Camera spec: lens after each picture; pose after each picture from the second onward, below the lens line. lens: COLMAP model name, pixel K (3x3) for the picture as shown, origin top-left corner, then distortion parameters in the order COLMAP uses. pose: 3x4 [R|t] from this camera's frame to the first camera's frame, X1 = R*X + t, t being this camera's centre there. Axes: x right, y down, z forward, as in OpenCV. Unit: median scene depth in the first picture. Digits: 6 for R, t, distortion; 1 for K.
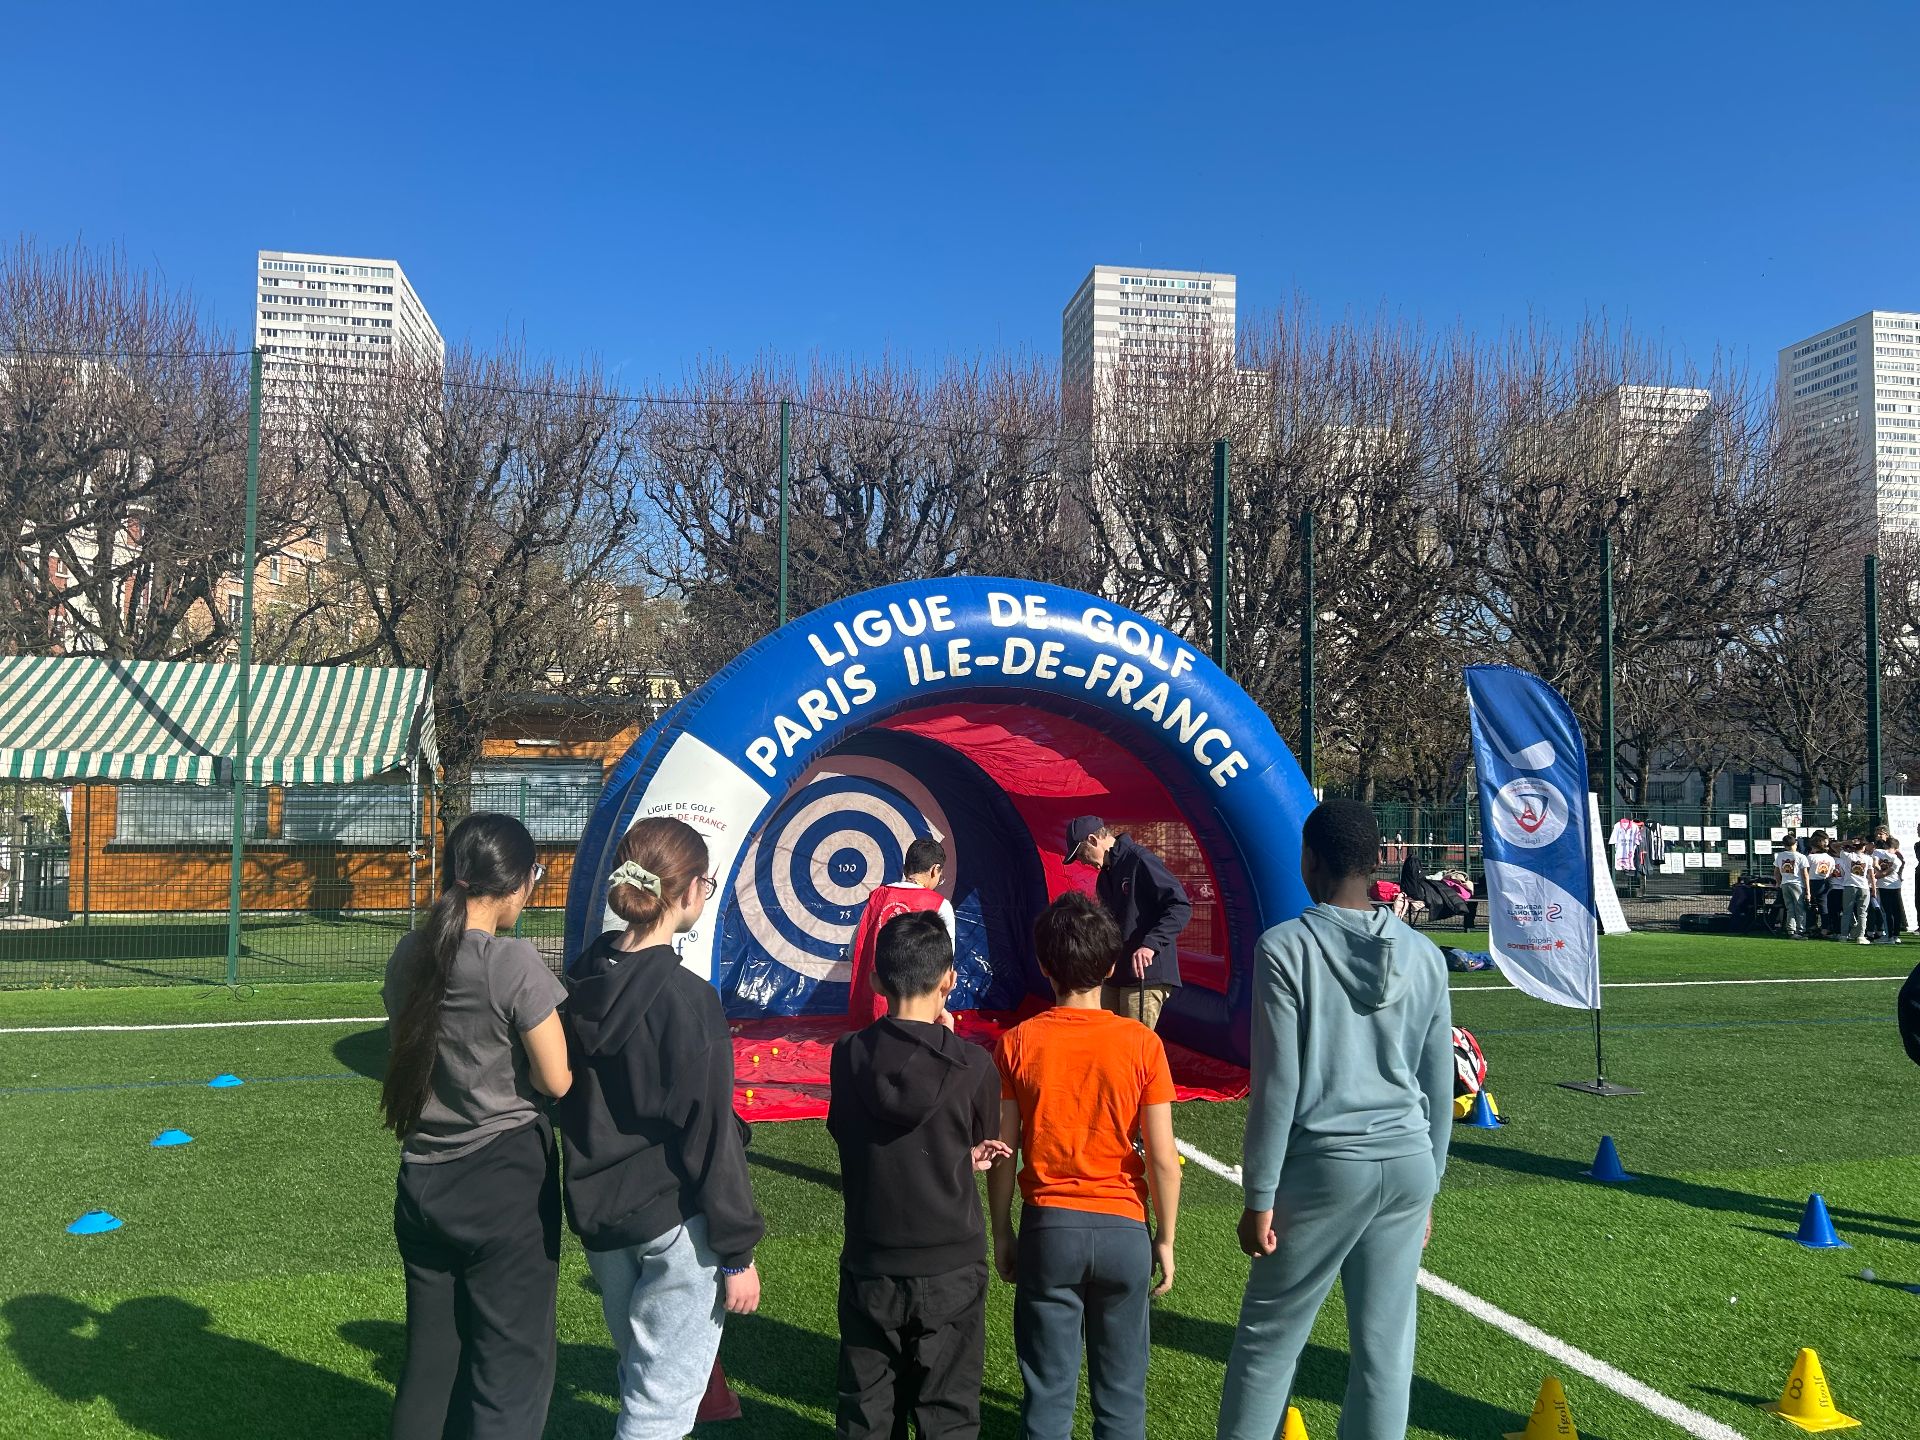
lens RADIAL K [[1428.2, 0, 960.0], [0, 1428.2, 720.0], [0, 0, 1]] dist [0.041620, -0.041202]
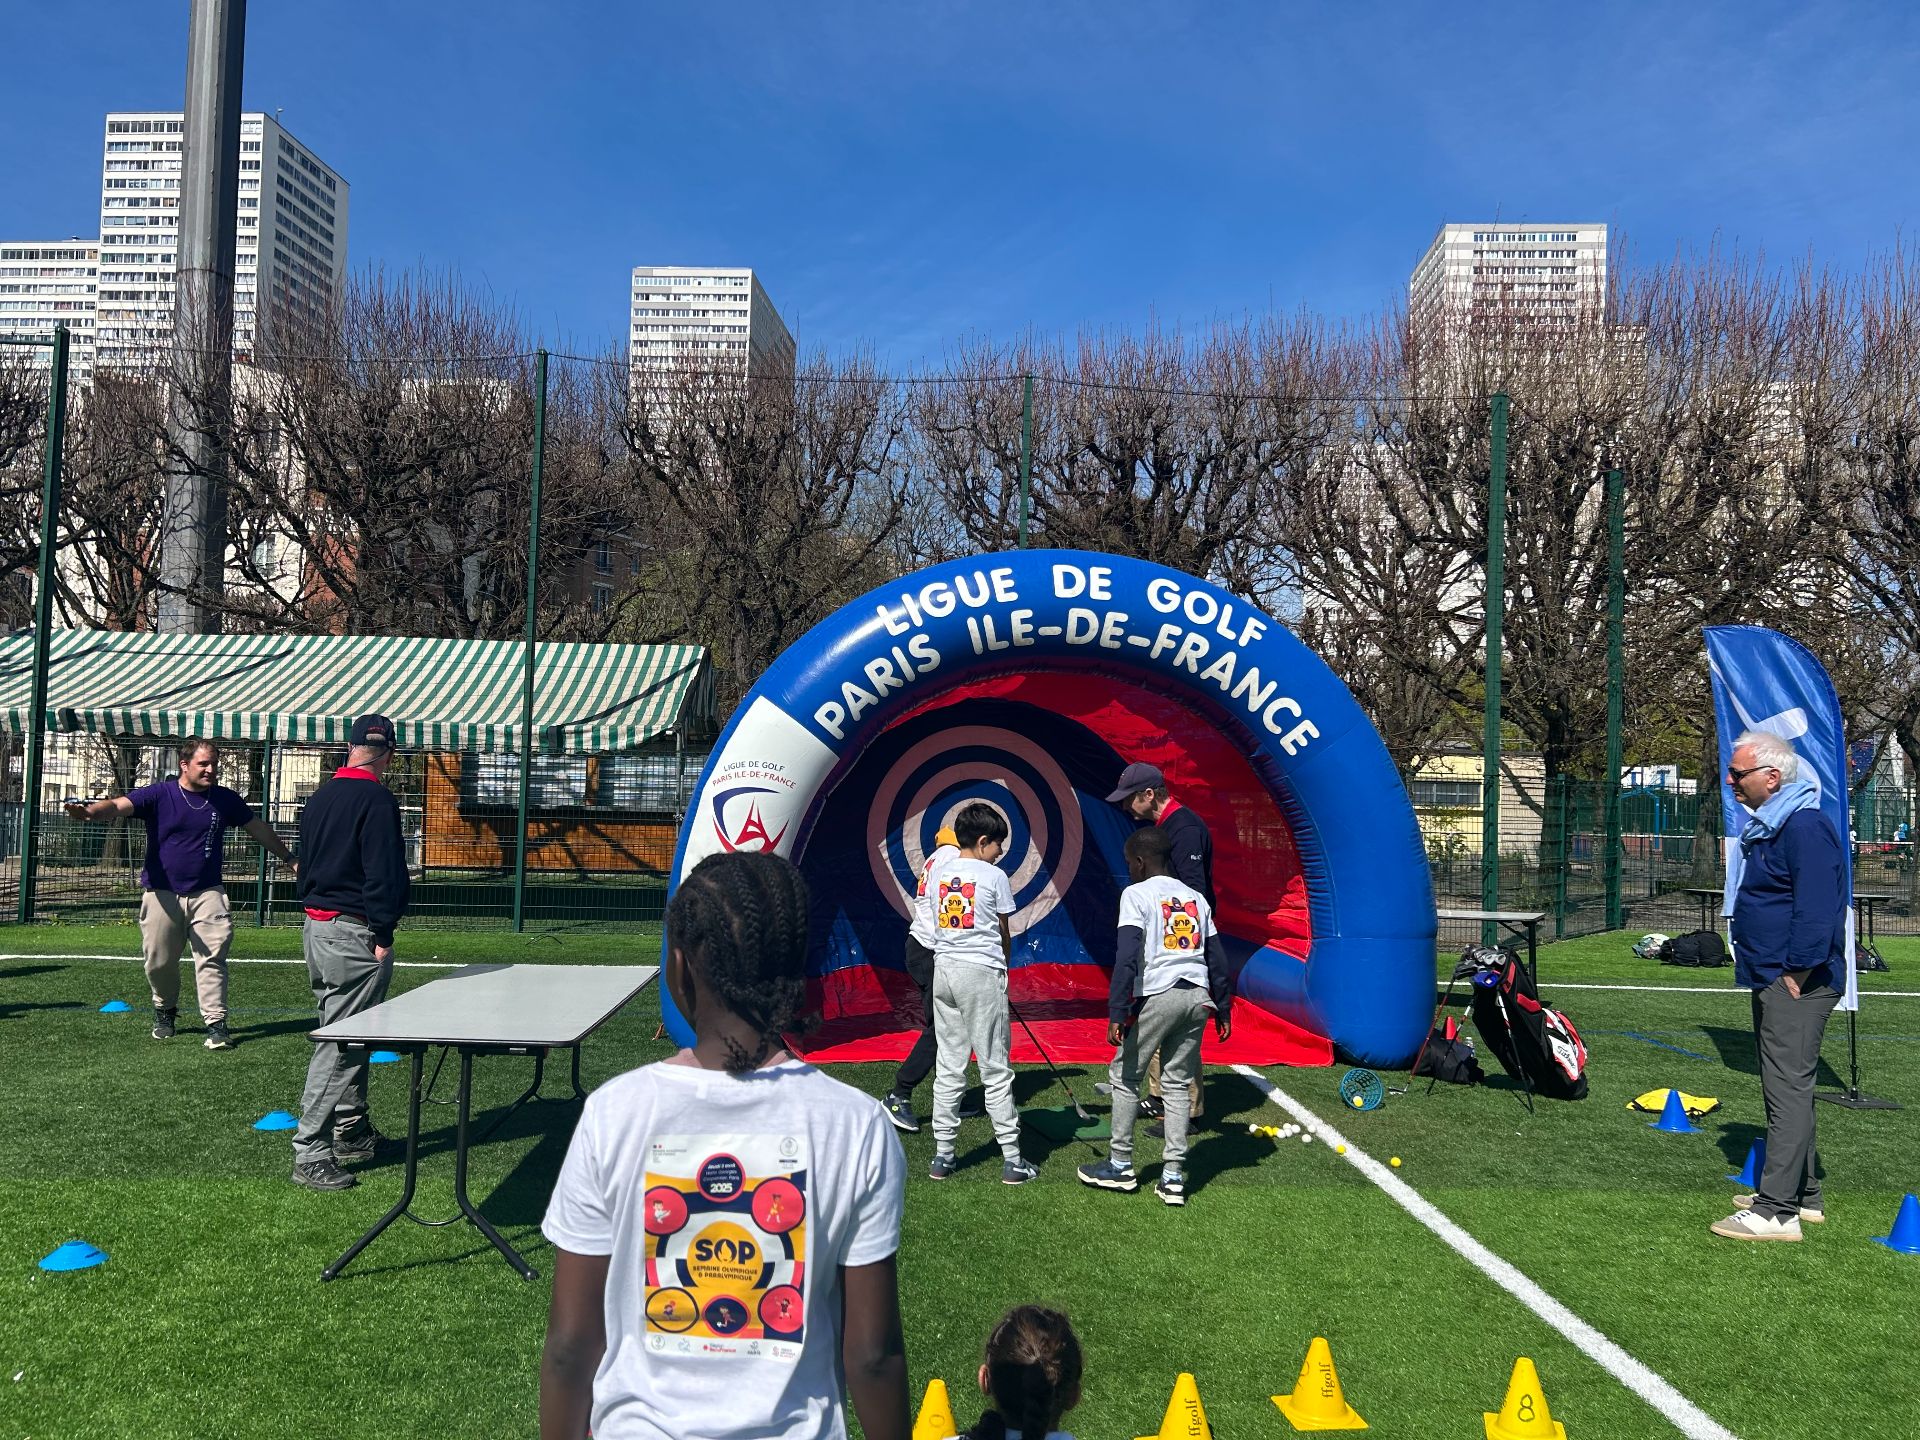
lens RADIAL K [[1423.0, 0, 967.5], [0, 1423.0, 747.8], [0, 0, 1]] dist [-0.002724, -0.013858]
pose [[0.975398, 0.013812, -0.220020, 0.180494], [-0.007012, 0.999474, 0.031659, 0.010985], [0.220341, -0.029337, 0.974982, -0.025738]]
